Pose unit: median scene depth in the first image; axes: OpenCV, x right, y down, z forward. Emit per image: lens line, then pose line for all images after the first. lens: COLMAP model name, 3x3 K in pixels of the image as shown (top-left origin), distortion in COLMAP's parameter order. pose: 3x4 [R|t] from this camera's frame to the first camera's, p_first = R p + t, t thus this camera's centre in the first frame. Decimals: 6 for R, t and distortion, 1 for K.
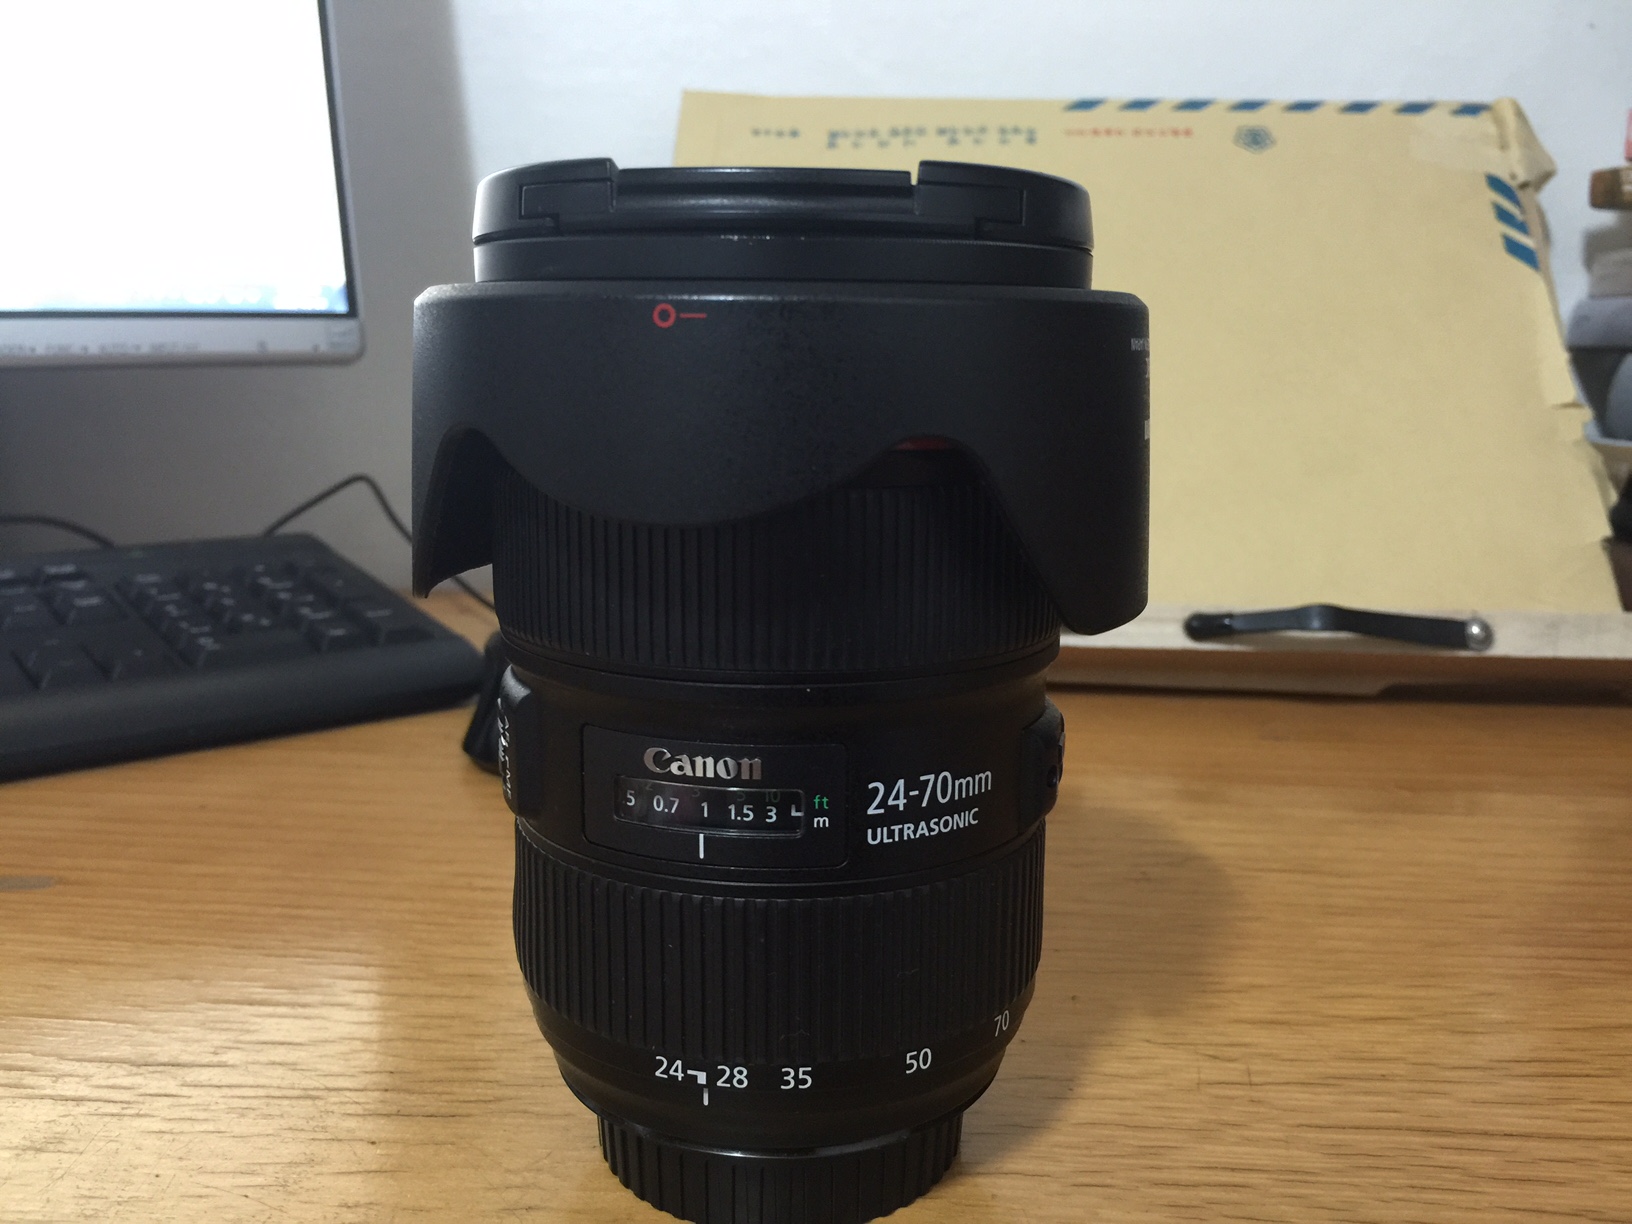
lens RADIAL K [[1491.1, 0, 809.7], [0, 1491.1, 600.7], [0, 0, 1]] dist [0.059779, -0.141606]
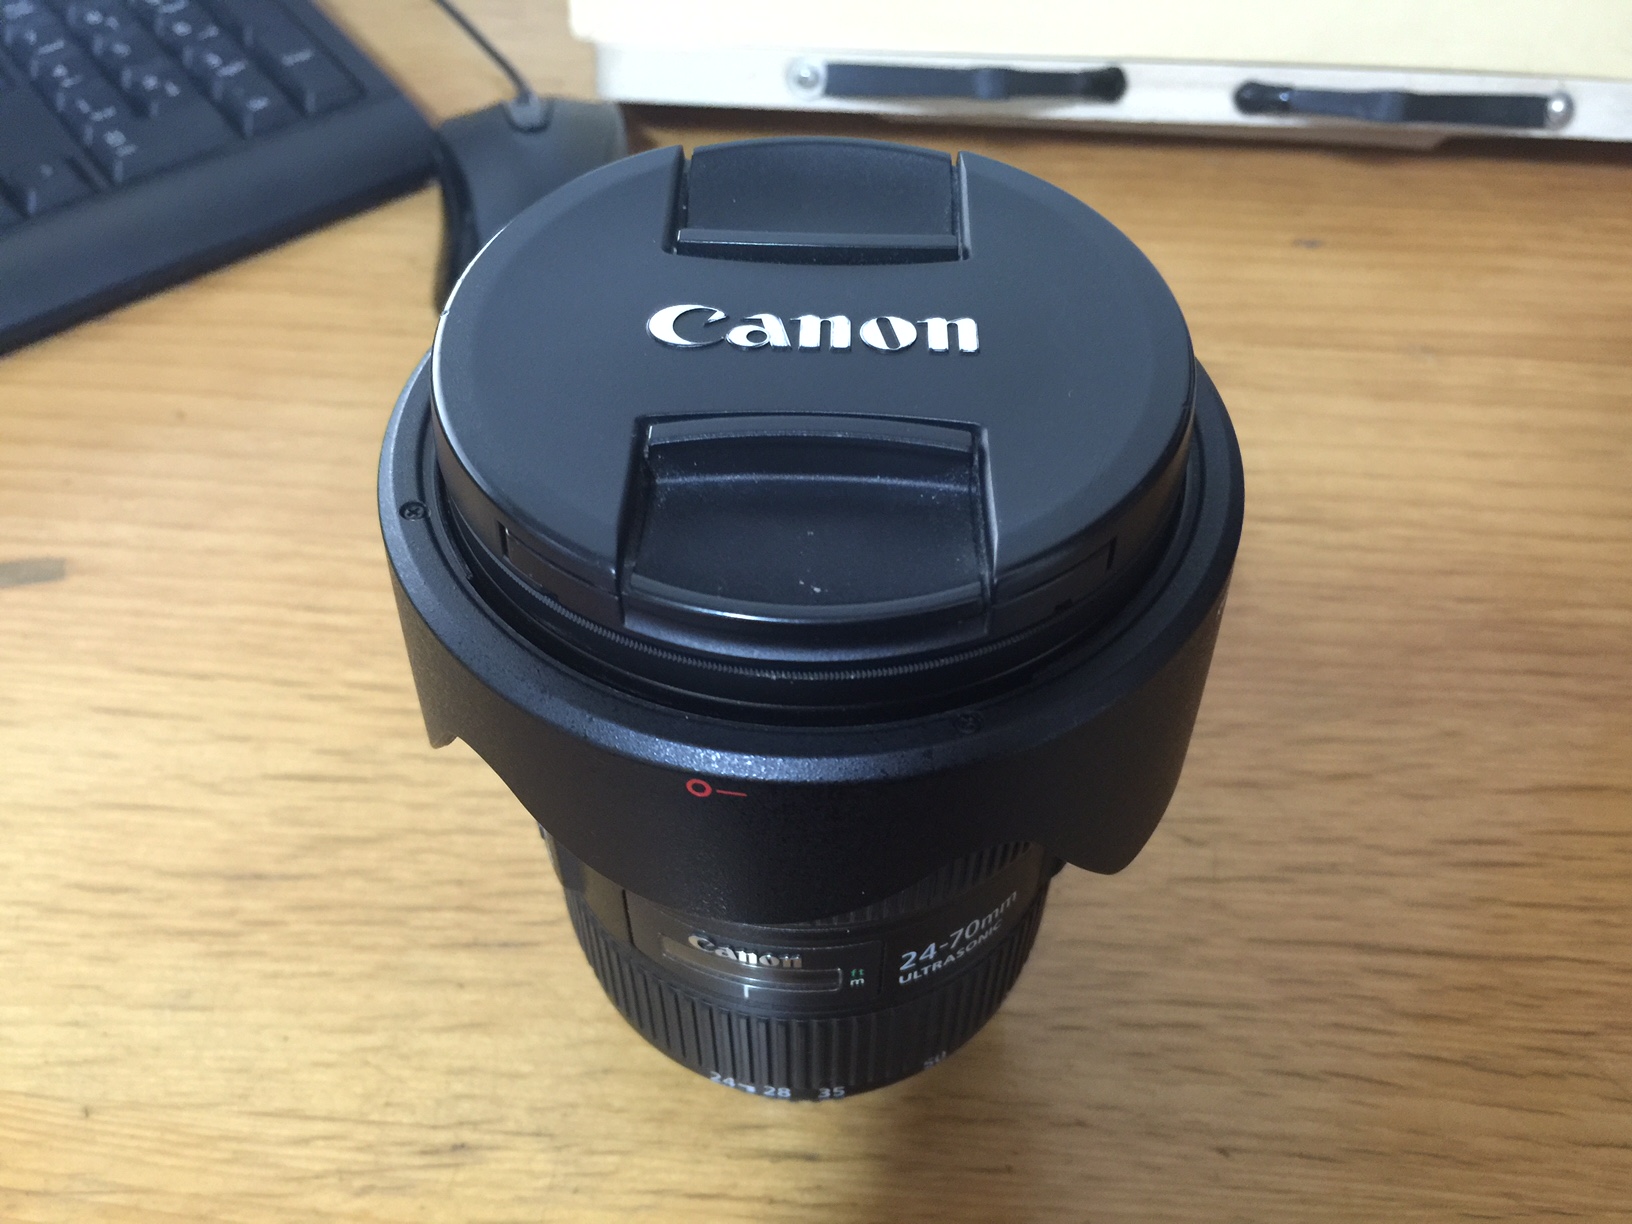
lens RADIAL K [[1491.1, 0, 803.3], [0, 1491.1, 613.5], [0, 0, 1]] dist [0.059779, -0.141606]
pose [[0.999758, -0.018030, 0.012567, -0.030570], [0.006040, 0.775225, 0.631656, -0.556987], [-0.021131, -0.631428, 0.775147, 0.250353]]
